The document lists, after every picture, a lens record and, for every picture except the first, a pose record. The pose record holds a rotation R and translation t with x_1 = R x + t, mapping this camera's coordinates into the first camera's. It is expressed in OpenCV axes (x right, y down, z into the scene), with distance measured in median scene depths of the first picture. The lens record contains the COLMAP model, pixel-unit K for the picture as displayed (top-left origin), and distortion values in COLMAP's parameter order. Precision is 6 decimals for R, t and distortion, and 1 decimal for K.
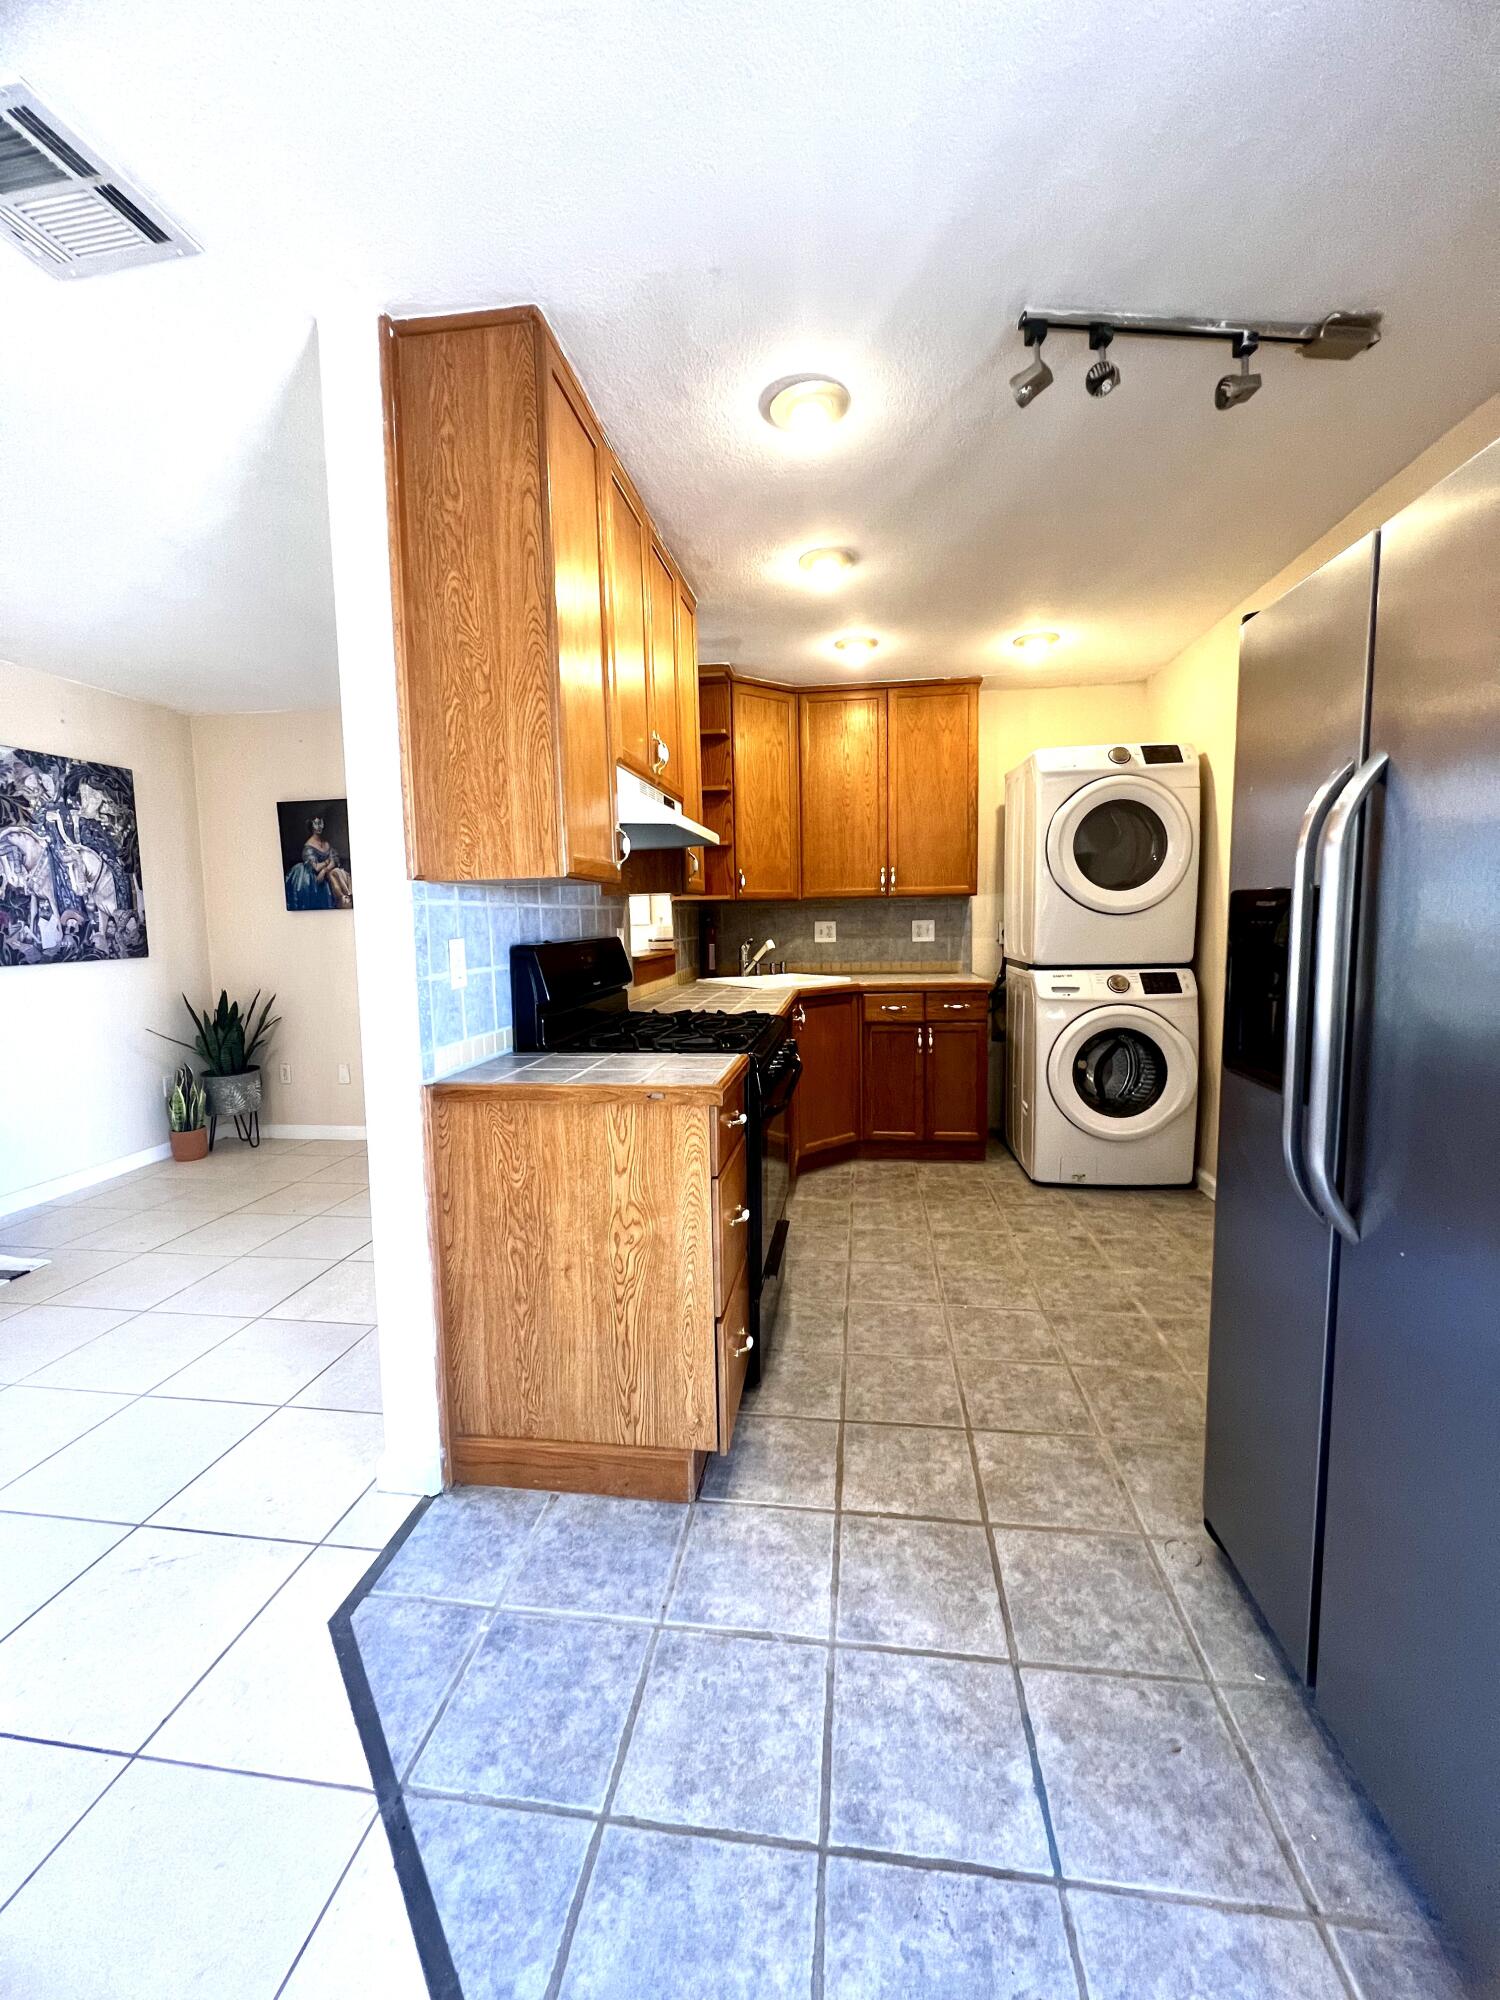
lens RADIAL K [[796.1, 0, 753.5], [0, 796.1, 995.8], [0, 0, 1]] dist [-0.001756, 0.000089]
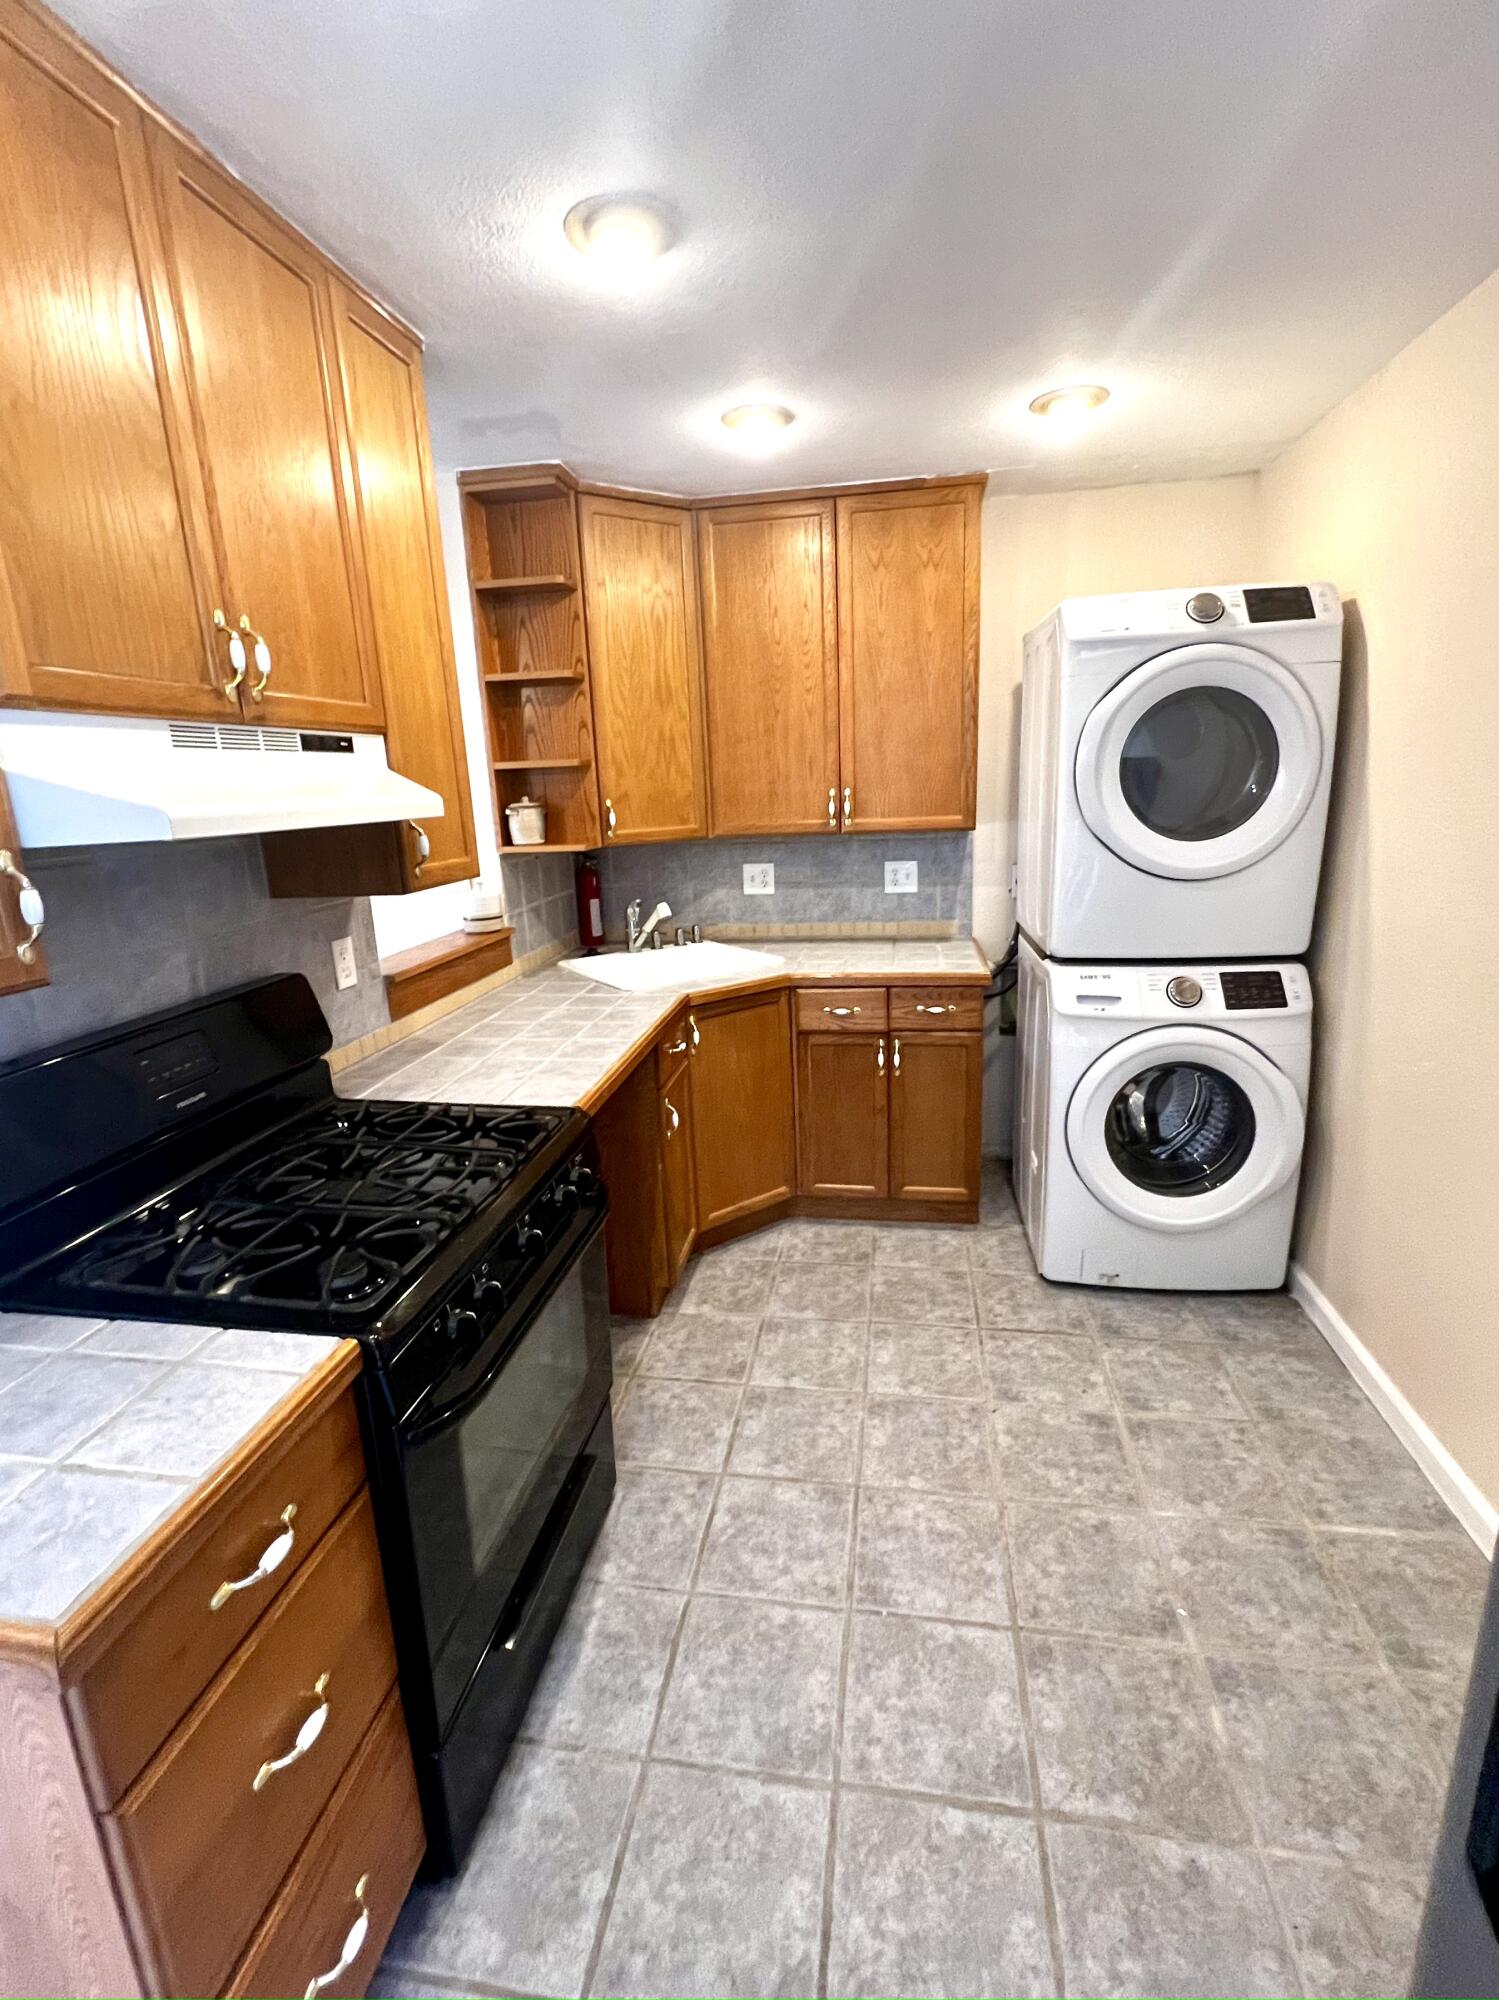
lens RADIAL K [[902.4, 0, 749.5], [0, 902.4, 1000.0], [0, 0, 1]] dist [-0.001552, -0.000143]
pose [[0.999445, -0.011743, -0.031172, 0.123926], [0.015904, 0.990473, 0.136789, -0.098276], [0.029269, -0.137208, 0.990110, 0.255987]]
